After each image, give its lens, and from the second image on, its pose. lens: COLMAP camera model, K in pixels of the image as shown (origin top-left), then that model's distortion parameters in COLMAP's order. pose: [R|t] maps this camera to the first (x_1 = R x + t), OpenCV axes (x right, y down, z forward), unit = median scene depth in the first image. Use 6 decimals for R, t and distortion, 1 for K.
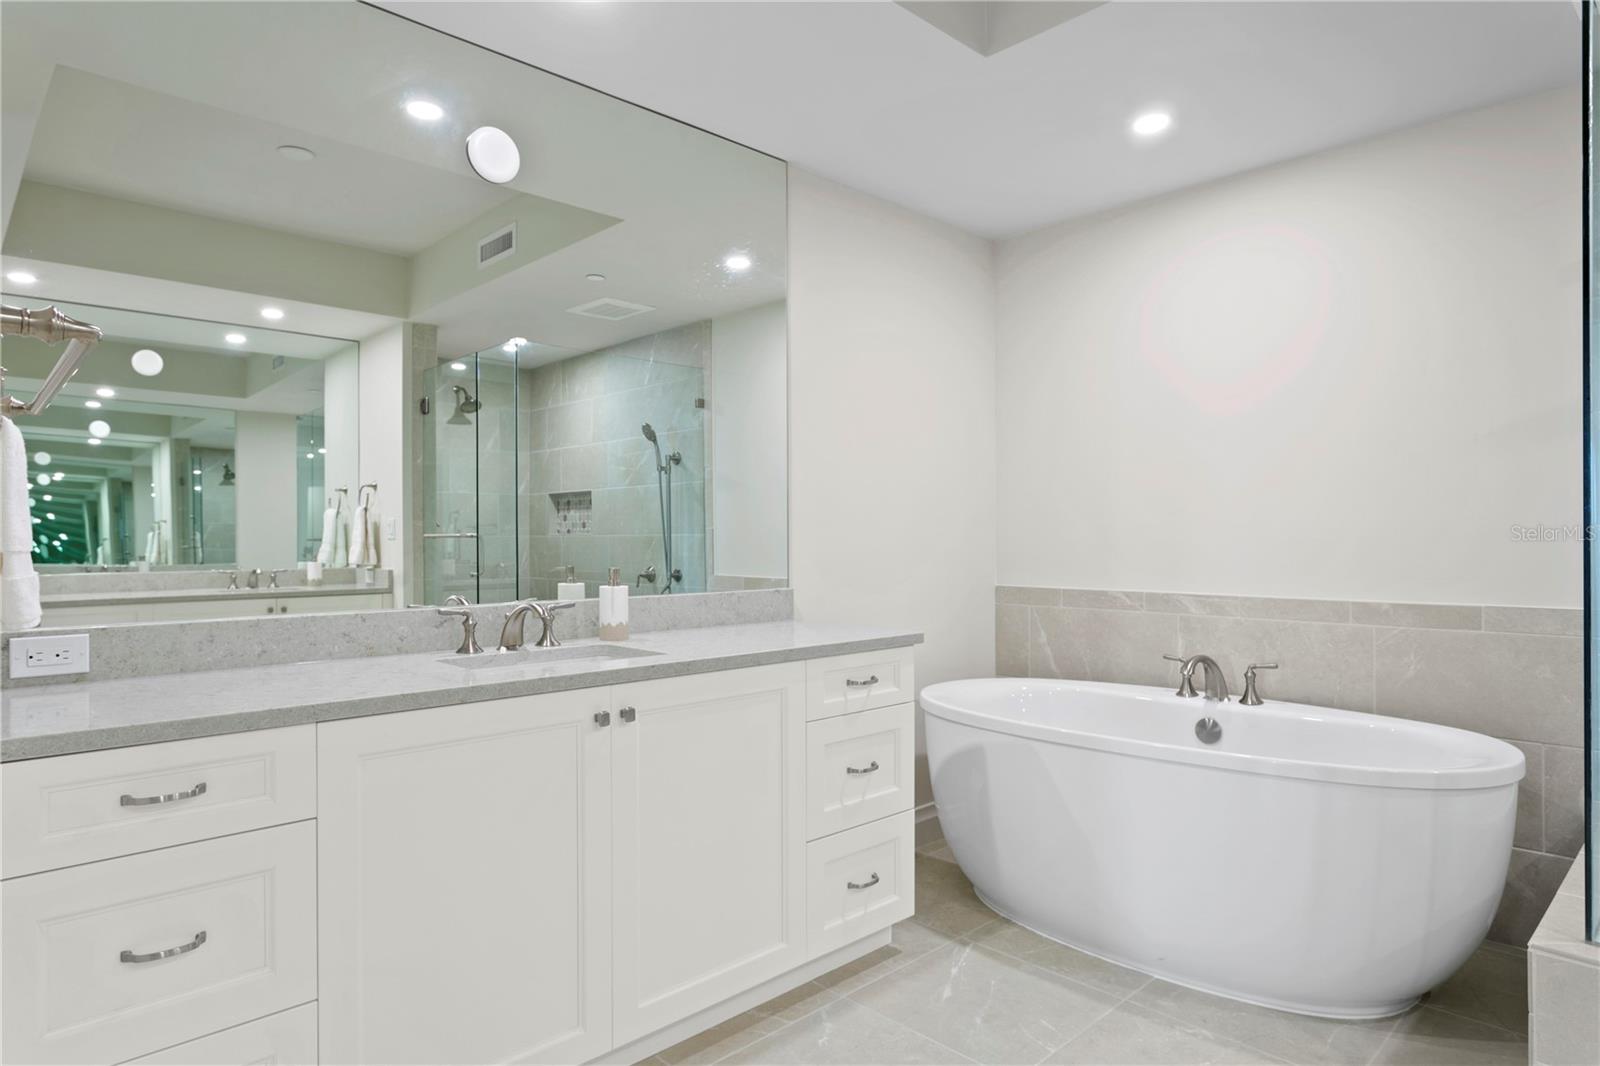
lens RADIAL K [[931.7, 0, 800.0], [0, 931.7, 533.0], [0, 0, 1]] dist [-0.019261, 0.001023]
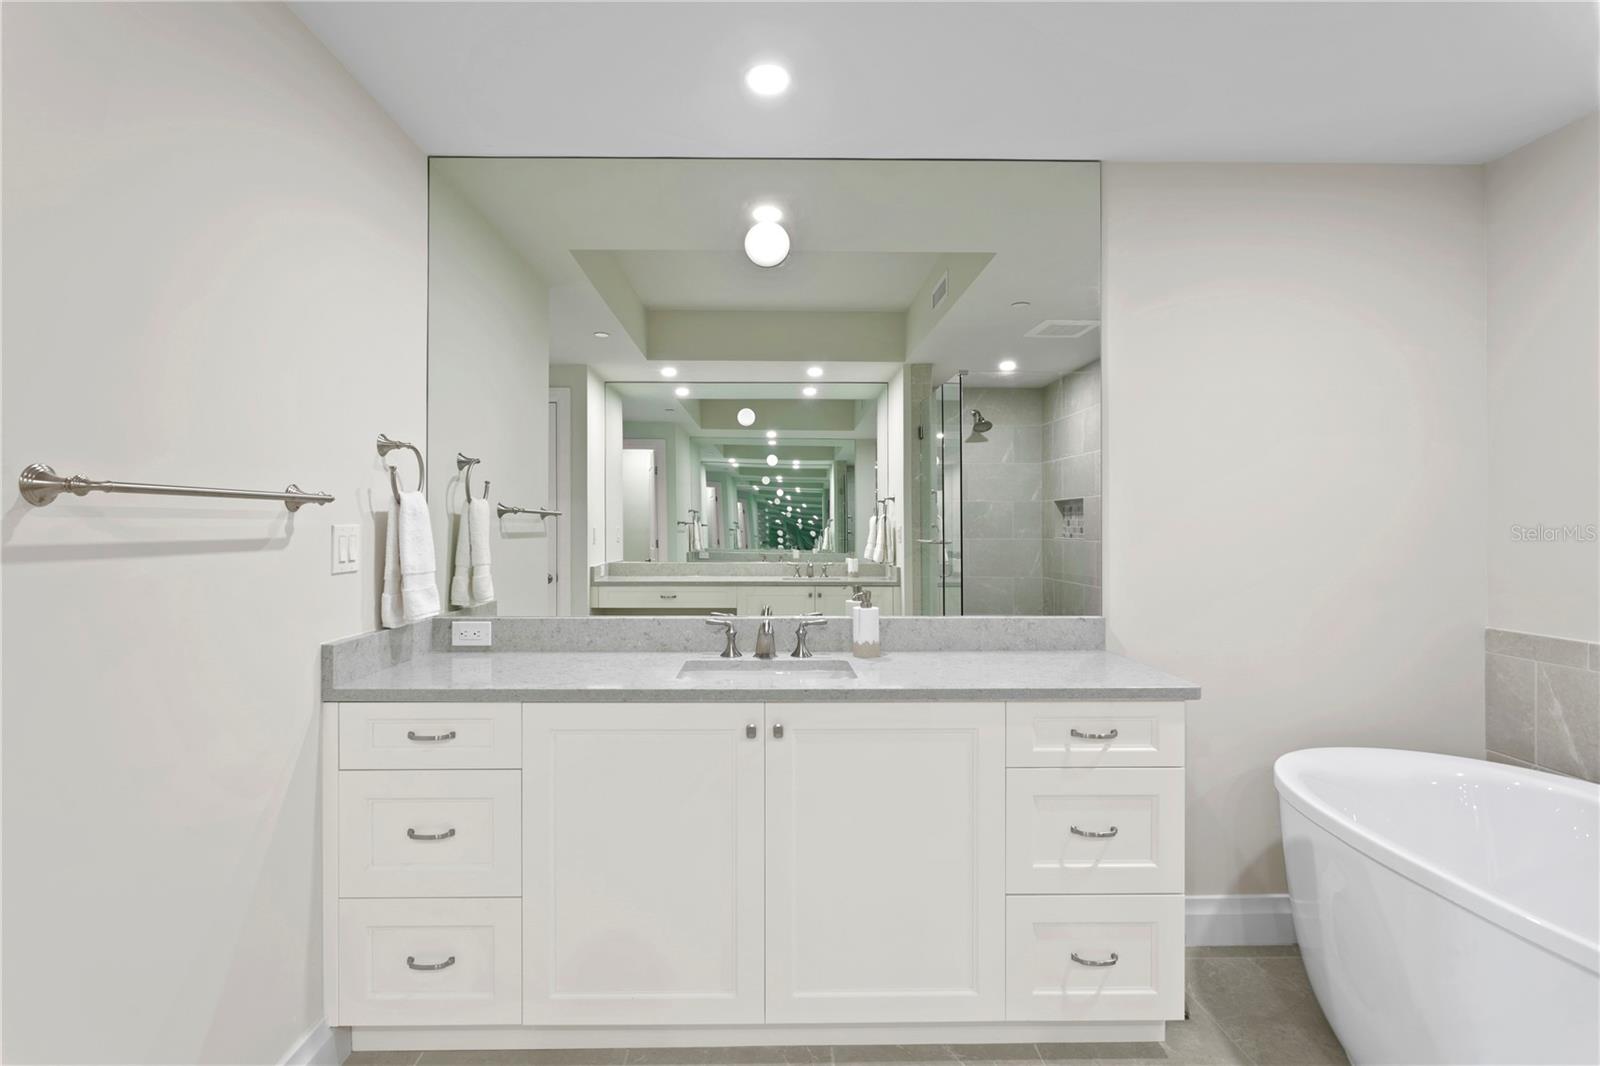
lens RADIAL K [[814.7, 0, 792.4], [0, 814.7, 525.8], [0, 0, 1]] dist [-0.003353, -0.000132]
pose [[0.729452, 0.005616, -0.684009, 0.261371], [-0.001429, 0.999977, 0.006686, -0.030452], [0.684031, -0.003900, 0.729443, 0.156426]]
